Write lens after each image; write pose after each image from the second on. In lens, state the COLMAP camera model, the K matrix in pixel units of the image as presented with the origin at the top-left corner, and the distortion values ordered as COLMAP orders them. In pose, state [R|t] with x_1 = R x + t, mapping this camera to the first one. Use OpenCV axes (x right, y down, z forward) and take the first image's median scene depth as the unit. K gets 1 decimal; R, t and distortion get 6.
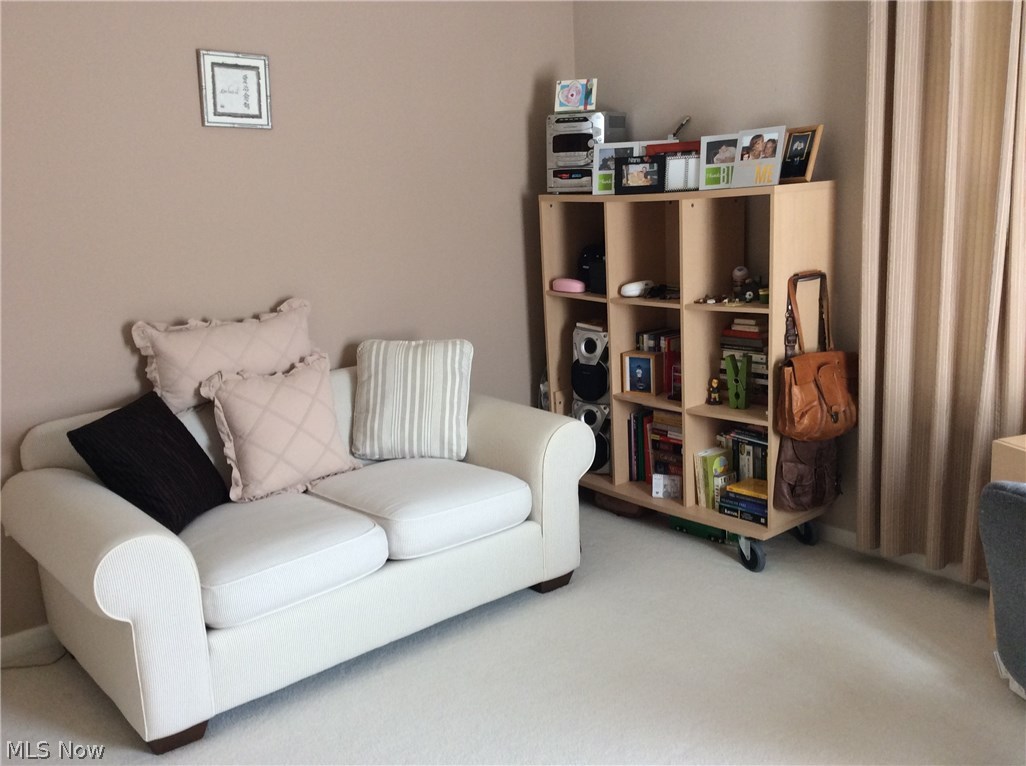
lens RADIAL K [[949.0, 0, 513.0], [0, 949.0, 383.0], [0, 0, 1]] dist [0.004389, -0.005069]
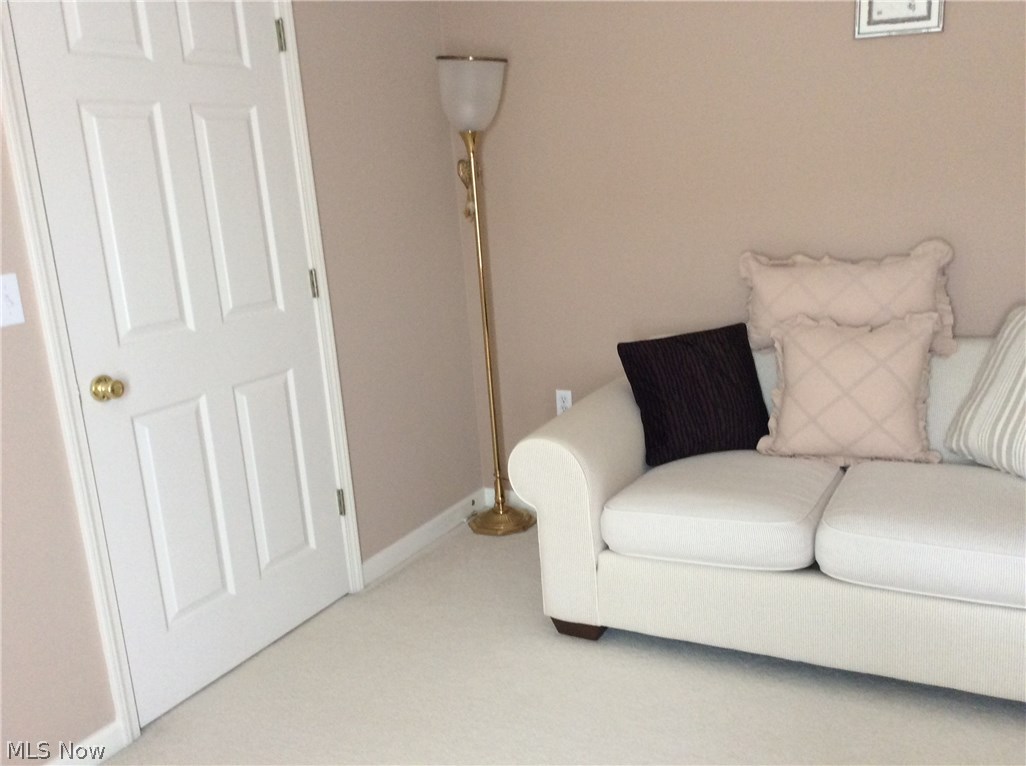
lens RADIAL K [[949.0, 0, 513.0], [0, 949.0, 383.0], [0, 0, 1]] dist [0.004389, -0.005069]
pose [[0.348468, 0.228037, -0.909159, 0.440984], [-0.131539, 0.972253, 0.193446, -0.086810], [0.928045, 0.052180, 0.368795, 0.388876]]
